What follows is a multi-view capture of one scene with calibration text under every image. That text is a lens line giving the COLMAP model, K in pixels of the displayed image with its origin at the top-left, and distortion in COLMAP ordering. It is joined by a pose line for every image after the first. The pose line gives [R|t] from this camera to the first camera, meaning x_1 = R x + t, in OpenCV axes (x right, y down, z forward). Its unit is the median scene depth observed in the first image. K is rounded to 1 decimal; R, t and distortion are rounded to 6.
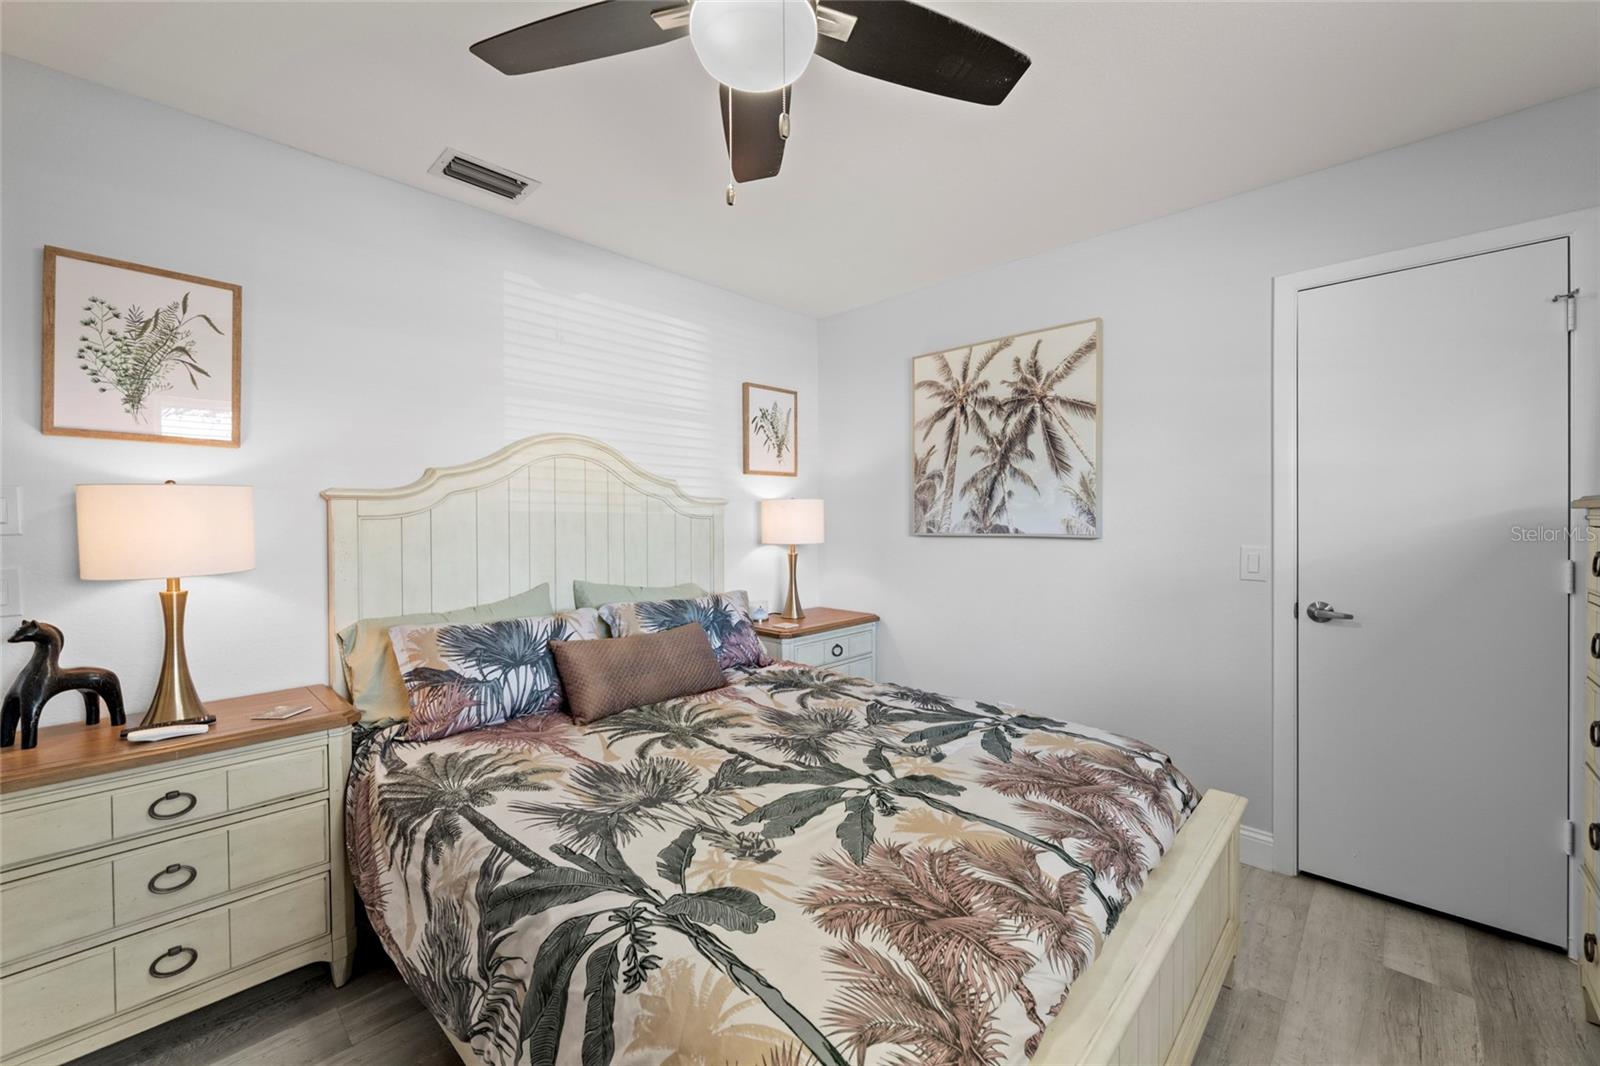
lens RADIAL K [[638.1, 0, 805.1], [0, 638.1, 531.0], [0, 0, 1]] dist [-0.001059, -0.000381]
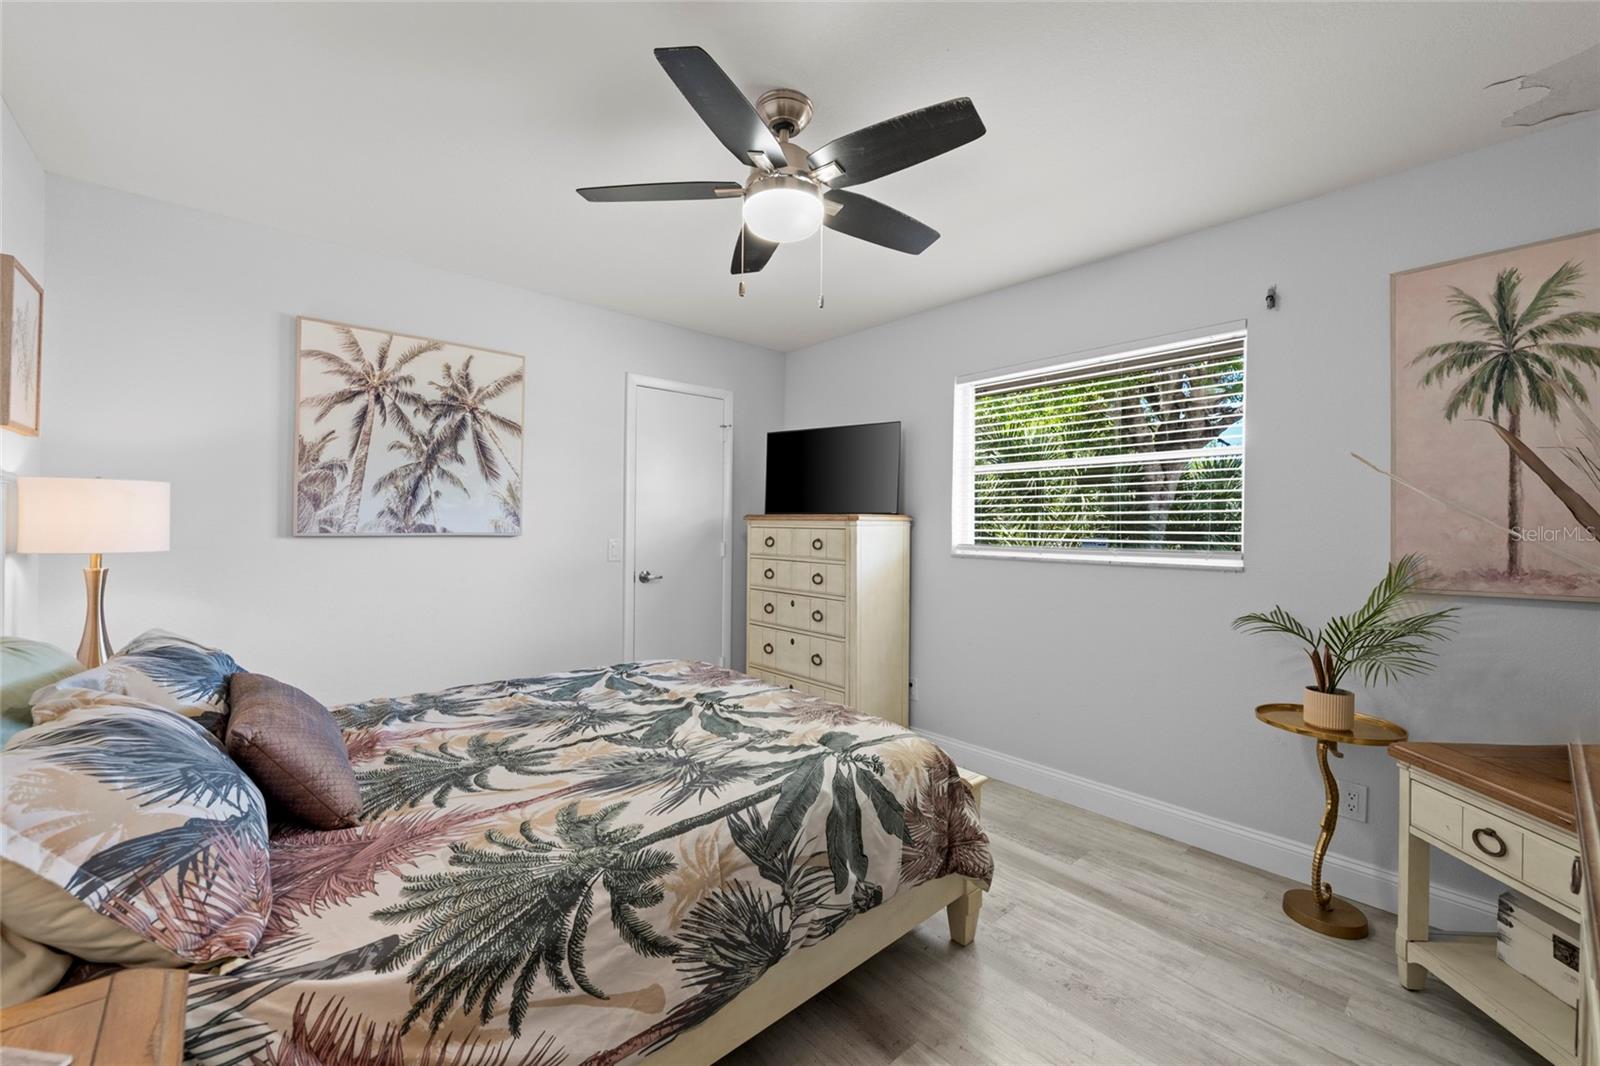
lens RADIAL K [[646.9, 0, 804.7], [0, 646.9, 537.3], [0, 0, 1]] dist [0.001893, 0.000084]
pose [[0.074638, -0.014030, 0.997112, -0.733780], [0.004087, 0.999897, 0.013763, -0.000515], [-0.997202, 0.003048, 0.074688, 0.363238]]
